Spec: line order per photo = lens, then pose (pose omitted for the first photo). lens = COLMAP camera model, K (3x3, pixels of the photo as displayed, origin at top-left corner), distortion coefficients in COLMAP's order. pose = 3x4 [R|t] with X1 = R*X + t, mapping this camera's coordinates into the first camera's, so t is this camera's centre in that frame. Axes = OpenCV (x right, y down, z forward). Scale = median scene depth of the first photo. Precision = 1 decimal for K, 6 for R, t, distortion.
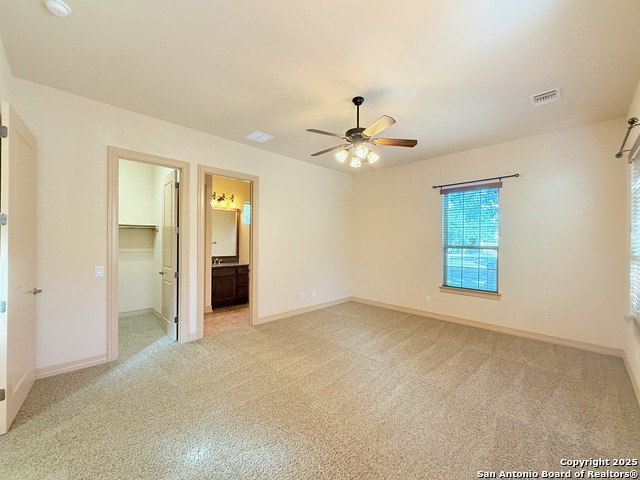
lens RADIAL K [[261.5, 0, 317.9], [0, 261.5, 238.1], [0, 0, 1]] dist [-0.000338, 0.000013]
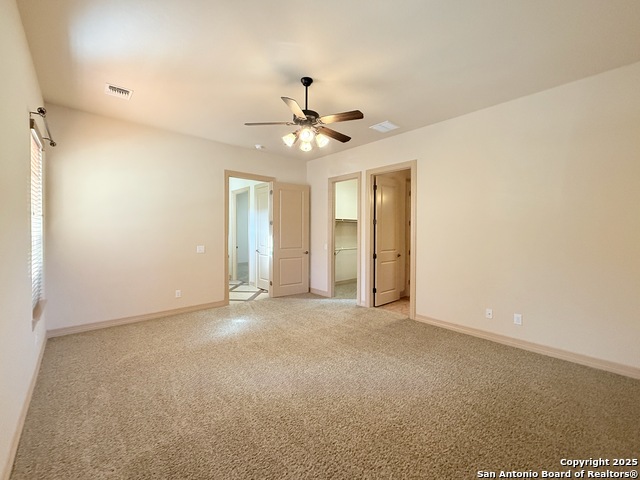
lens RADIAL K [[261.5, 0, 317.9], [0, 261.5, 238.1], [0, 0, 1]] dist [-0.000338, 0.000013]
pose [[-0.024801, 0.017934, -0.999532, 0.792251], [-0.000012, 0.999839, 0.017940, 0.023963], [0.999692, 0.000457, -0.024797, 0.762360]]
